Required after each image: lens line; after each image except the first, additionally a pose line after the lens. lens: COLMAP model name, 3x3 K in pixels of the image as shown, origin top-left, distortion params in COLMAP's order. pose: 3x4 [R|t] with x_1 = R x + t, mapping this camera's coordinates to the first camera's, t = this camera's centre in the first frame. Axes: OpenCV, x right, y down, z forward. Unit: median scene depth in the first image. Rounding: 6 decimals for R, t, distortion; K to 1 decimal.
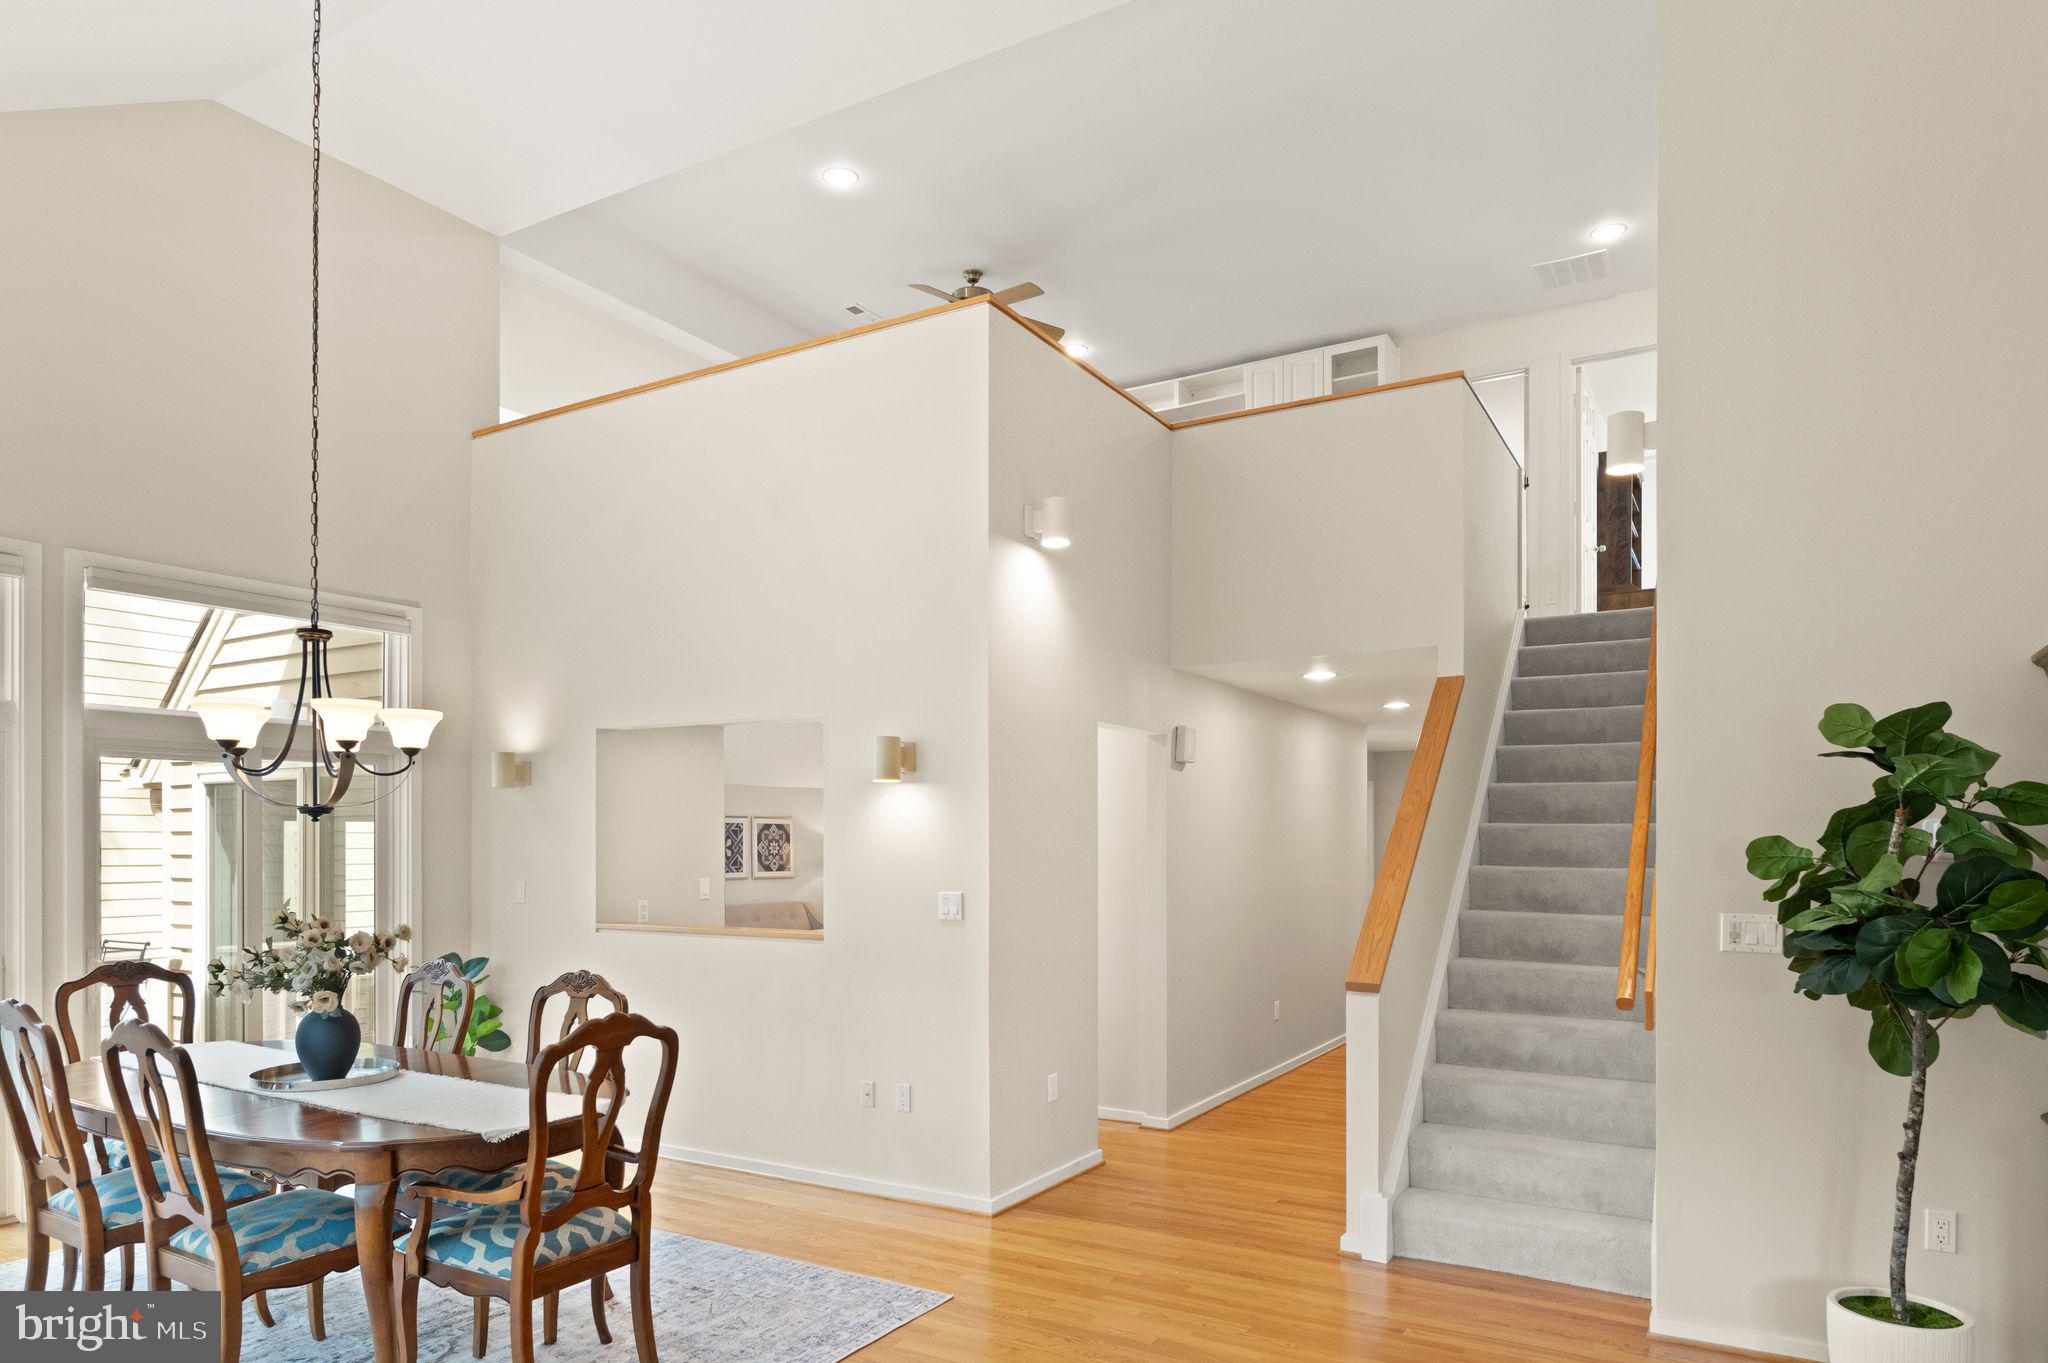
lens RADIAL K [[977.7, 0, 1035.4], [0, 977.7, 682.4], [0, 0, 1]] dist [-0.001226, -0.000873]
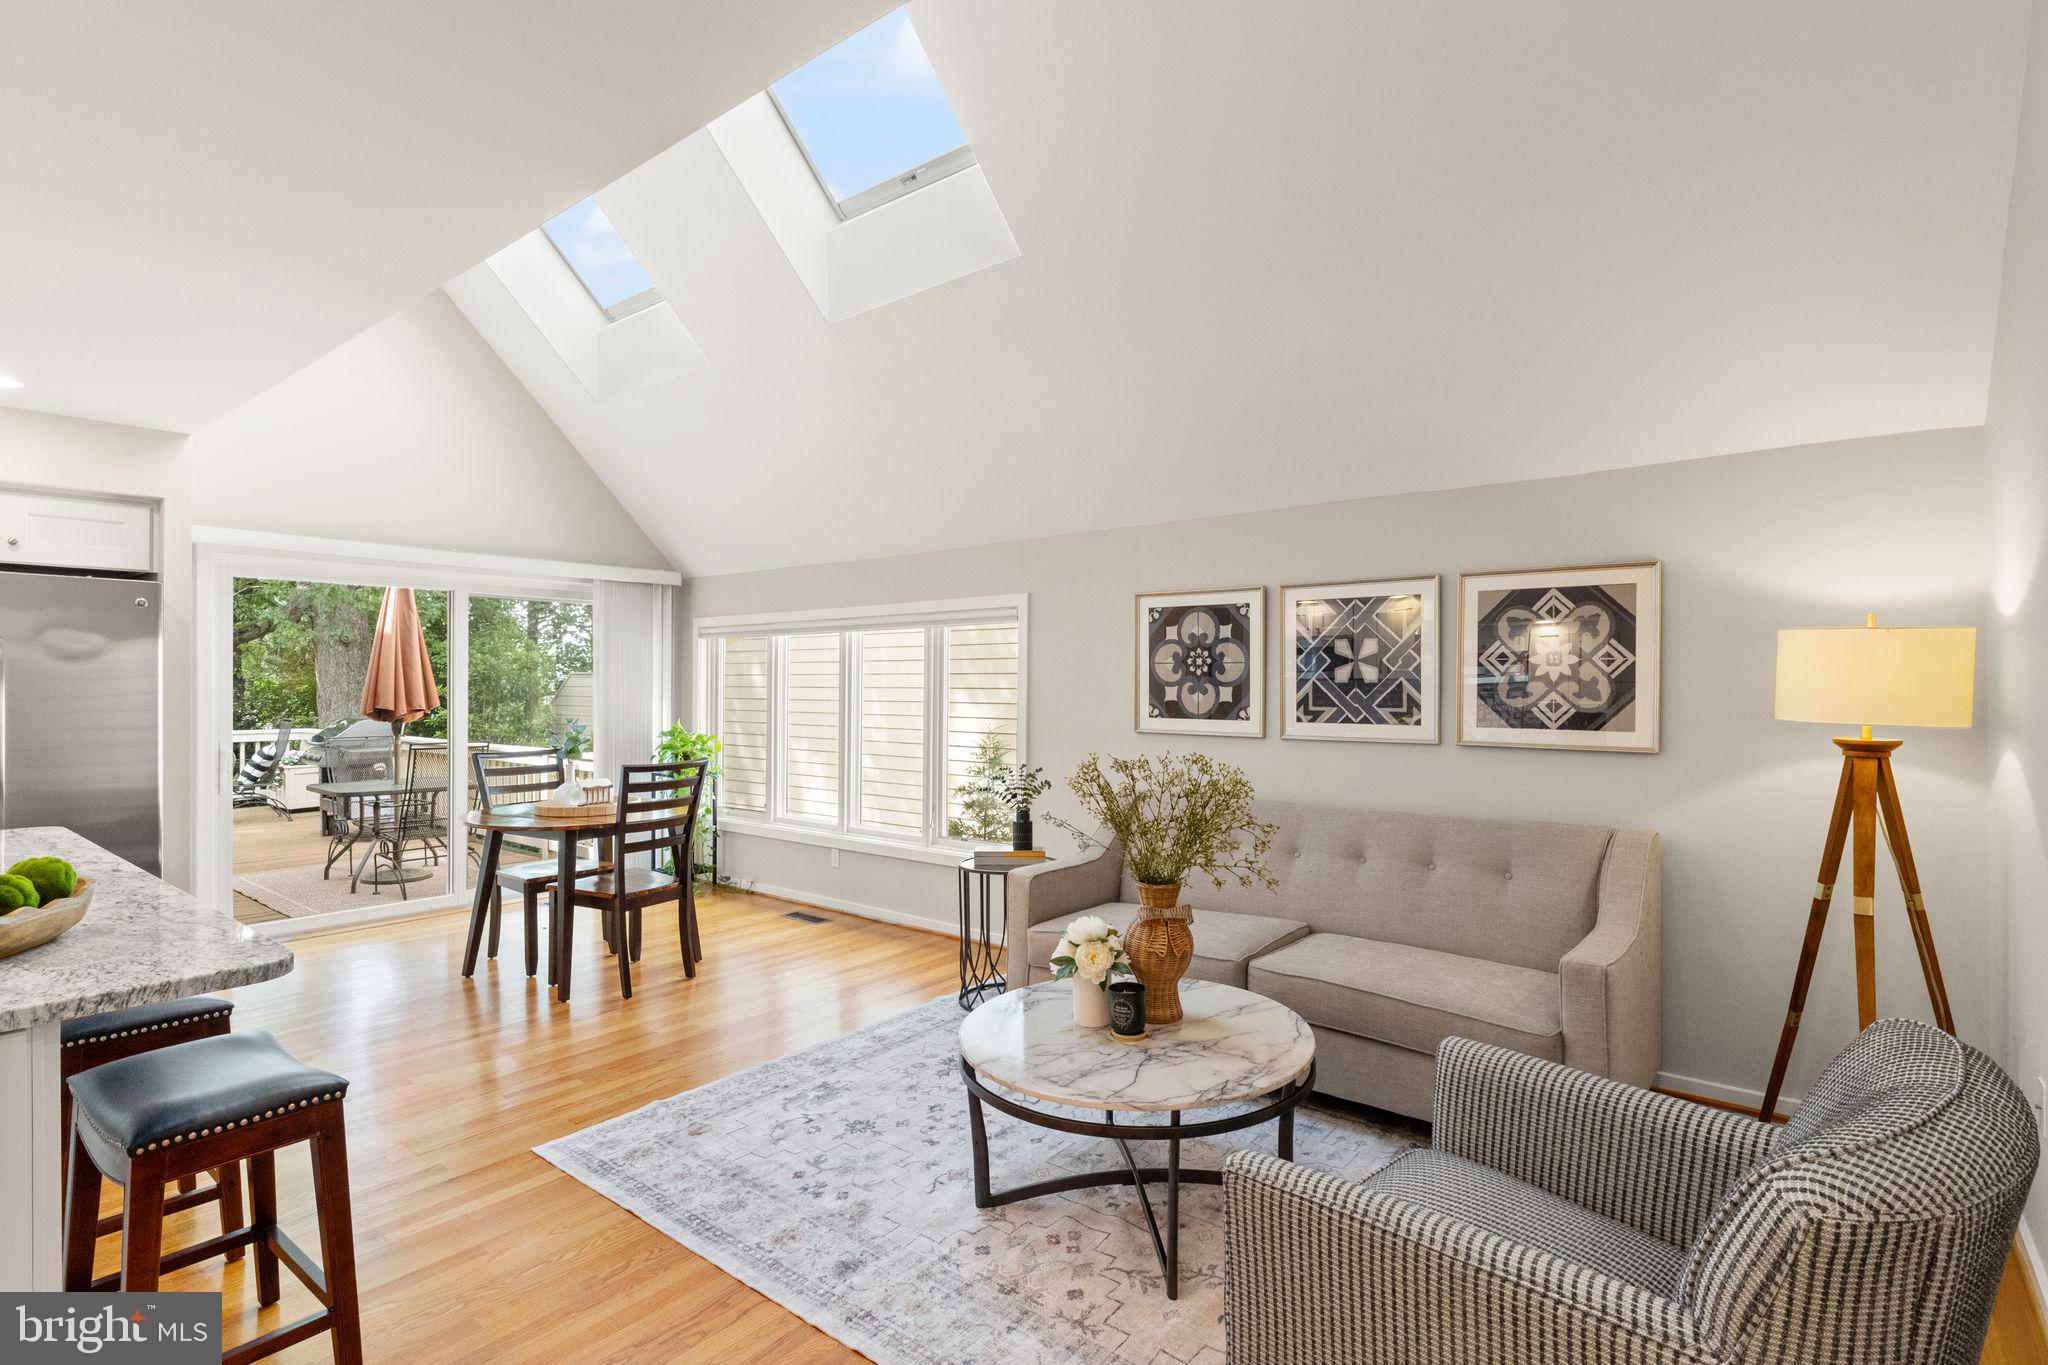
lens RADIAL K [[977.7, 0, 1035.4], [0, 977.7, 683.4], [0, 0, 1]] dist [-0.001226, -0.000873]
pose [[-0.229938, 0.020842, -0.972982, 0.091784], [0.171976, 0.984907, -0.019544, 0.155811], [0.957890, -0.171823, -0.230052, 0.919012]]
